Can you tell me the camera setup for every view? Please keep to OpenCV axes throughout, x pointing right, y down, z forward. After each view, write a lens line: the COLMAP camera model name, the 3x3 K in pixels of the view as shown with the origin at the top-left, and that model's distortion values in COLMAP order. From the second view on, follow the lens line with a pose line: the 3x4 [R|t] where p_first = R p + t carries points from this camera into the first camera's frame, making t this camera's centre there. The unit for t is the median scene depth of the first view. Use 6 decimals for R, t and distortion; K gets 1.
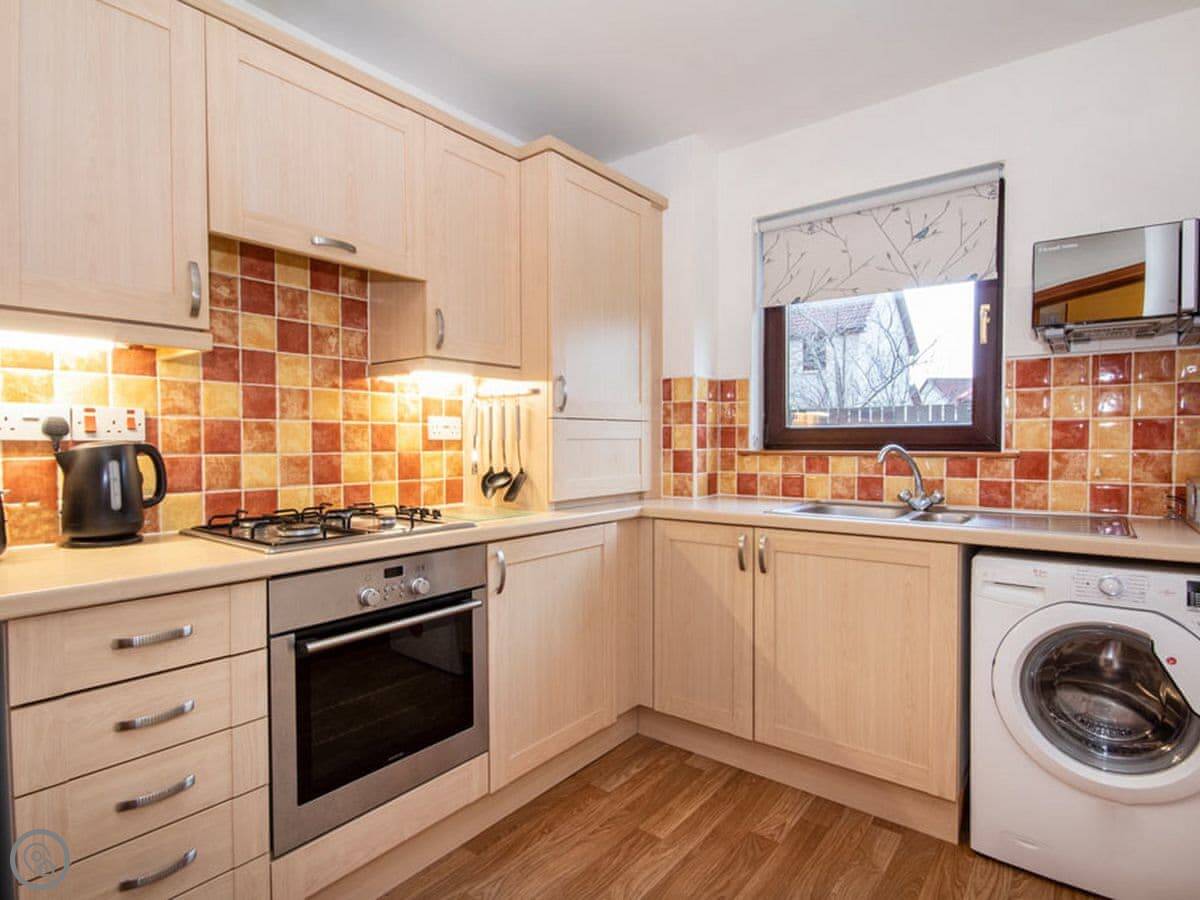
lens RADIAL K [[633.8, 0, 601.5], [0, 633.8, 457.4], [0, 0, 1]] dist [-0.002013, -0.000148]
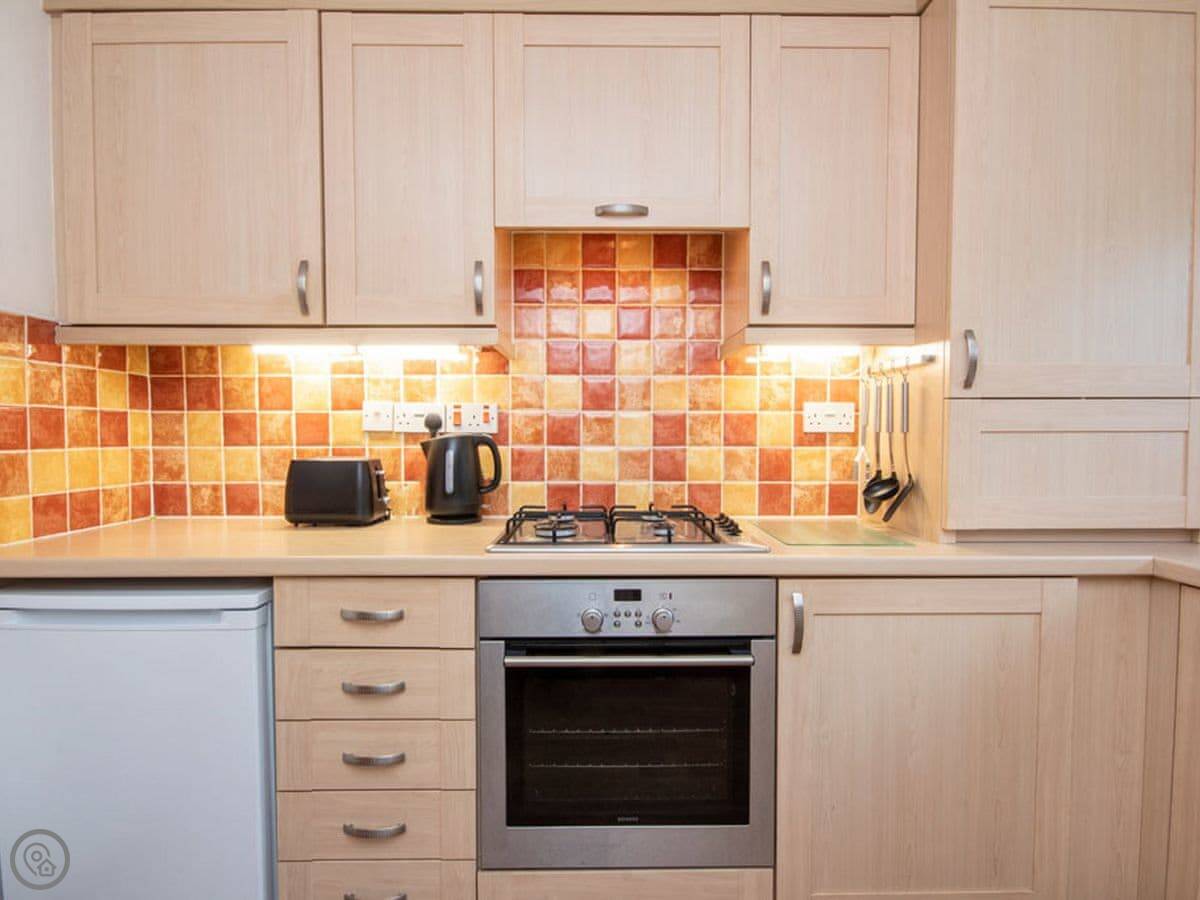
lens RADIAL K [[633.8, 0, 601.5], [0, 633.8, 457.4], [0, 0, 1]] dist [-0.002013, -0.000148]
pose [[0.628968, 0.032570, -0.776749, 0.223988], [-0.022907, 0.999465, 0.023360, -0.011169], [0.777094, 0.003101, 0.629377, 0.373380]]
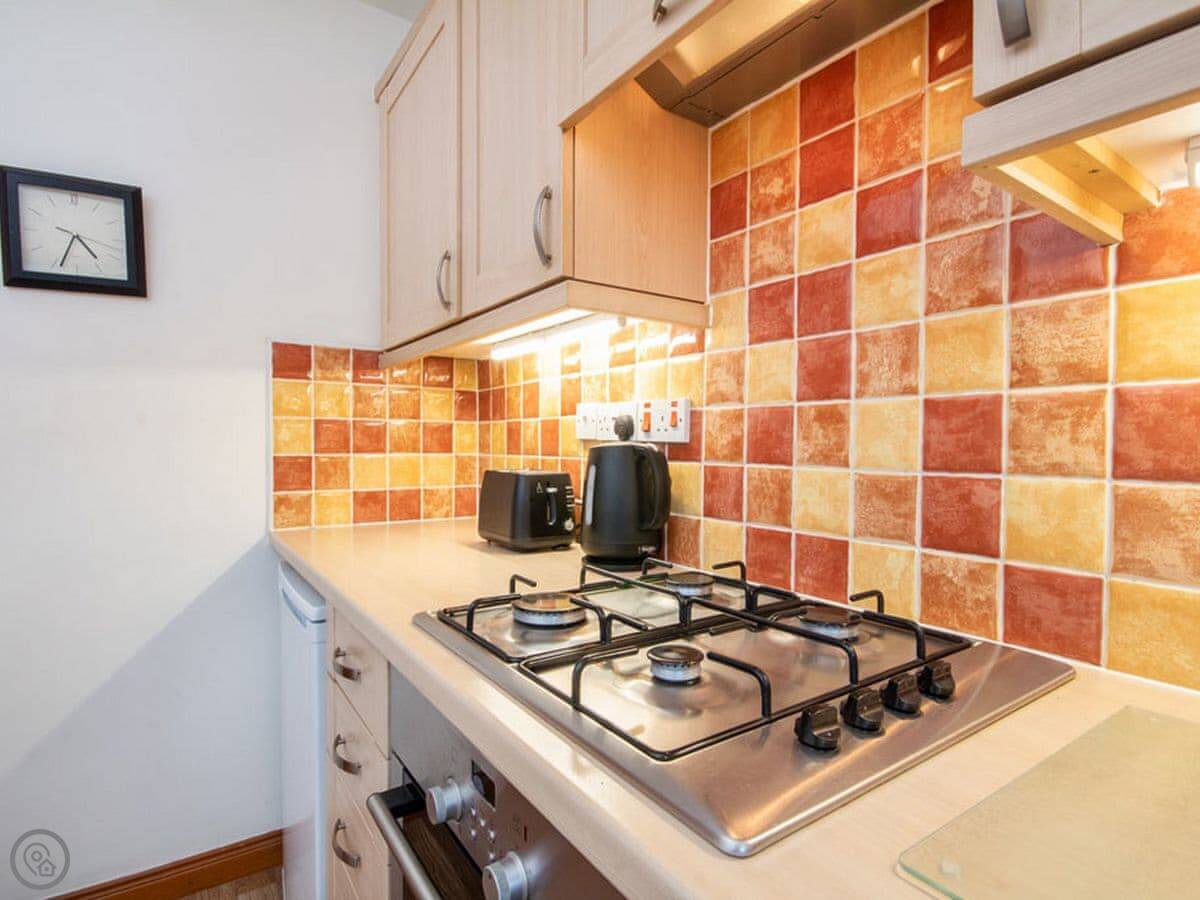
lens RADIAL K [[633.8, 0, 601.5], [0, 633.8, 457.4], [0, 0, 1]] dist [-0.002013, -0.000148]
pose [[-0.299951, 0.020933, -0.953725, 0.014524], [-0.031669, 0.998990, 0.031887, -0.024039], [0.953429, 0.039768, -0.298985, 0.957285]]
